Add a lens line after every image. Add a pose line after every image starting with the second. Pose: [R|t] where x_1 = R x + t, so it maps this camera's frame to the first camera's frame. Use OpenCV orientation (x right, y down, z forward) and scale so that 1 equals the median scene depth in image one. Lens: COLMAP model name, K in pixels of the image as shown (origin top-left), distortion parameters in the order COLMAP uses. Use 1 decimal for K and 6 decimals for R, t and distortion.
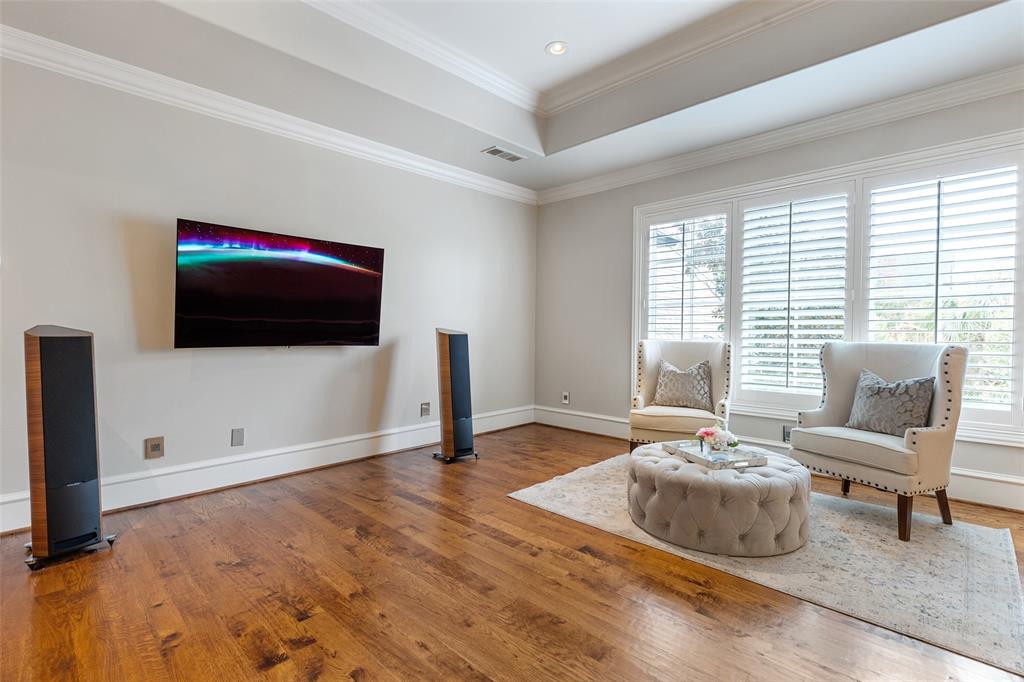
lens RADIAL K [[474.5, 0, 516.3], [0, 474.5, 337.0], [0, 0, 1]] dist [-0.000426, -0.001246]
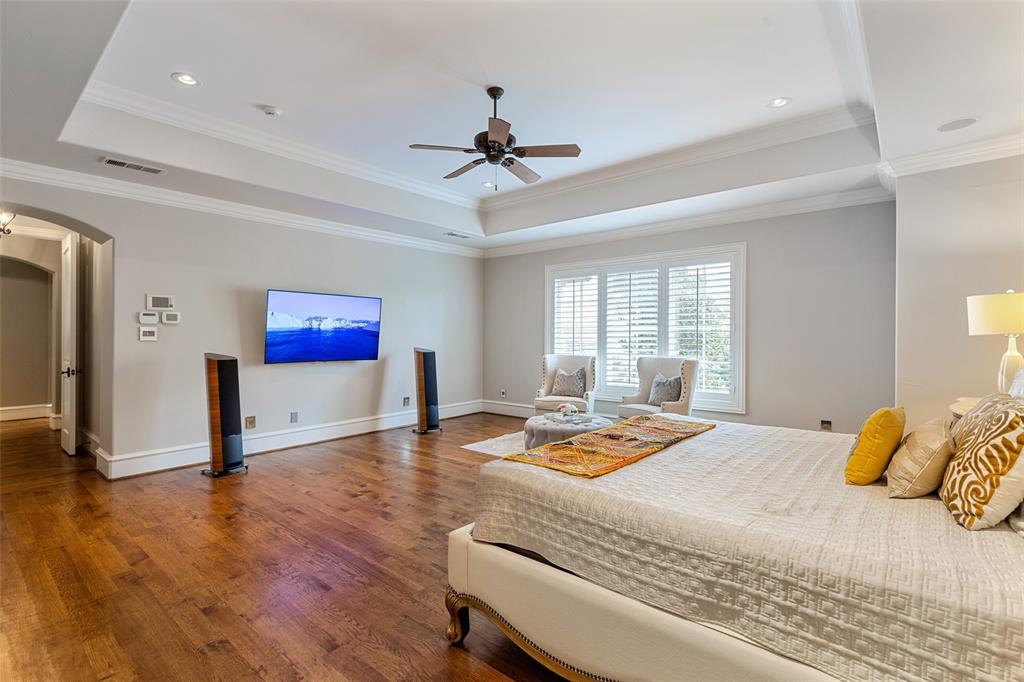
lens RADIAL K [[474.5, 0, 514.7], [0, 474.5, 337.3], [0, 0, 1]] dist [-0.000426, -0.001246]
pose [[0.997550, -0.005329, 0.069753, 0.053622], [0.006015, 0.999936, -0.009629, -0.040805], [-0.069697, 0.010025, 0.997518, -0.620118]]
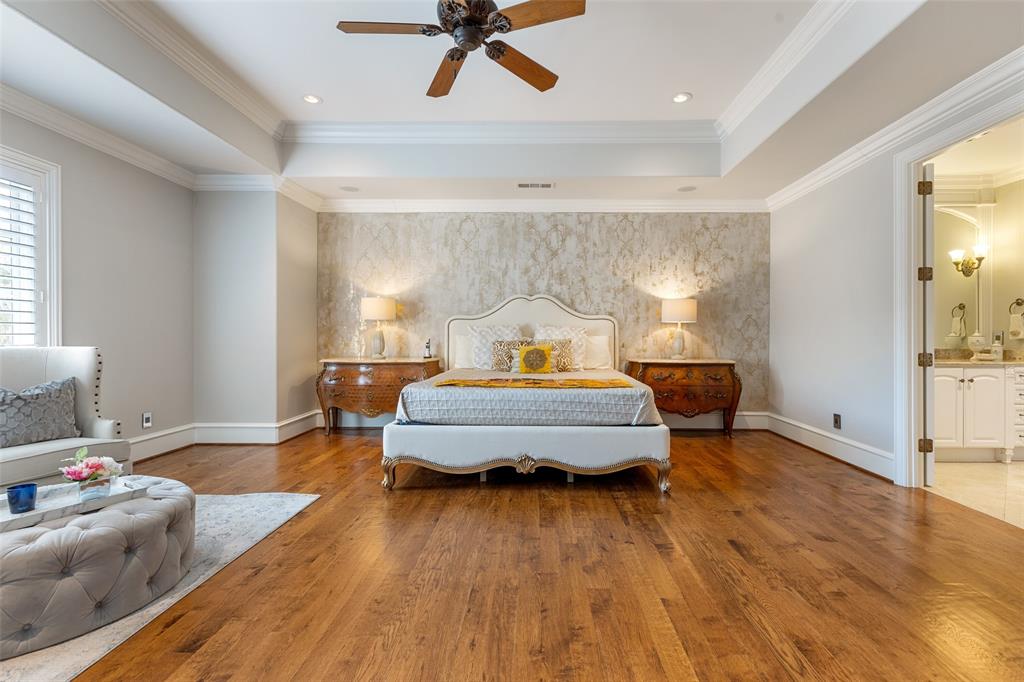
lens RADIAL K [[468.1, 0, 531.5], [0, 468.1, 339.2], [0, 0, 1]] dist [0.007629, -0.001117]
pose [[-0.682703, -0.010127, 0.730626, -0.444635], [0.003270, 0.999852, 0.016914, -0.011814], [-0.730689, 0.013936, -0.682568, 0.693654]]
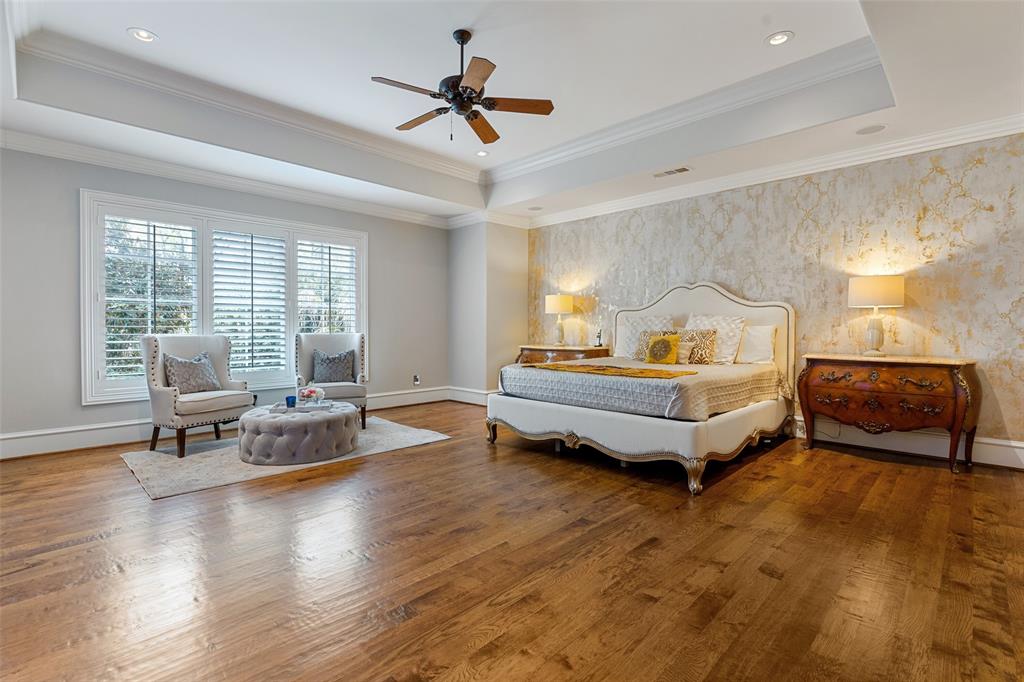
lens RADIAL K [[474.5, 0, 511.8], [0, 474.5, 334.2], [0, 0, 1]] dist [-0.000426, -0.001246]
pose [[0.014257, -0.017407, 0.999747, -0.798483], [0.012617, 0.999772, 0.017228, -0.004704], [-0.999819, 0.012369, 0.014473, 0.215491]]
